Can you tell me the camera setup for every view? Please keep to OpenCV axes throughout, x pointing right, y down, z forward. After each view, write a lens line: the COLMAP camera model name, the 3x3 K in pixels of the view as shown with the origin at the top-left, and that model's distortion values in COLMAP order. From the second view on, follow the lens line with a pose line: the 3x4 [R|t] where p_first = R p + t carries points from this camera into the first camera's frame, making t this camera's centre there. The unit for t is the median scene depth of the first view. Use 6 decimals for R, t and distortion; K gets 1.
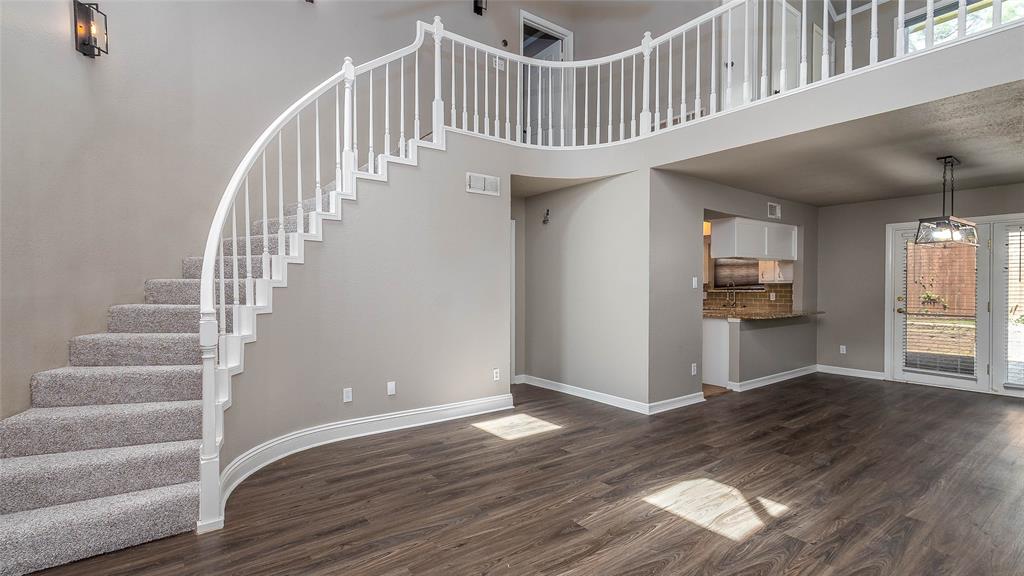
lens RADIAL K [[468.0, 0, 502.4], [0, 468.0, 260.8], [0, 0, 1]] dist [0.004773, 0.002574]
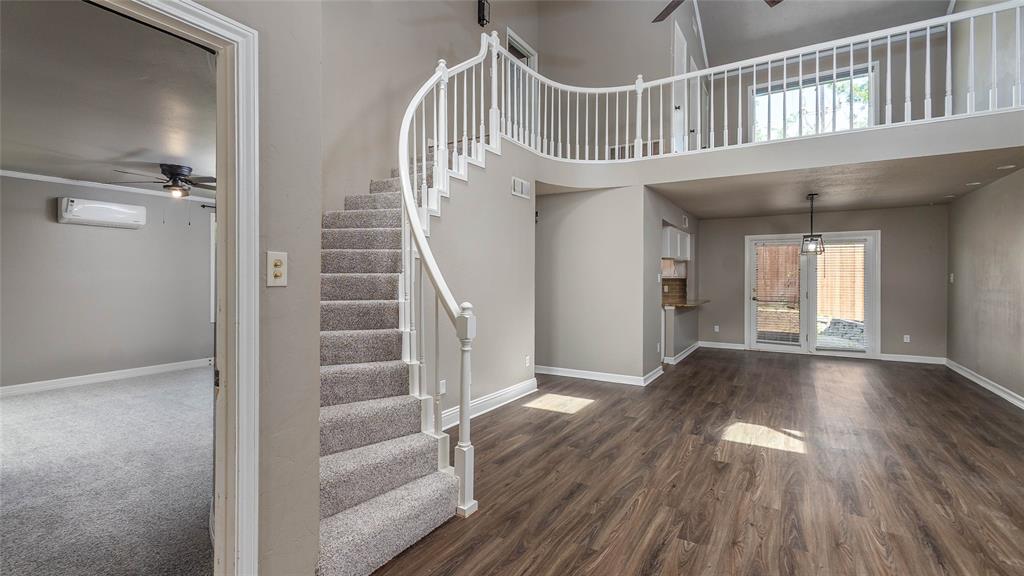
lens RADIAL K [[468.0, 0, 508.3], [0, 468.0, 246.5], [0, 0, 1]] dist [0.004773, 0.002574]
pose [[0.926763, 0.029579, 0.374481, -0.507943], [-0.024115, 0.999523, -0.019271, -0.004901], [-0.374872, 0.008829, 0.927034, -0.009475]]
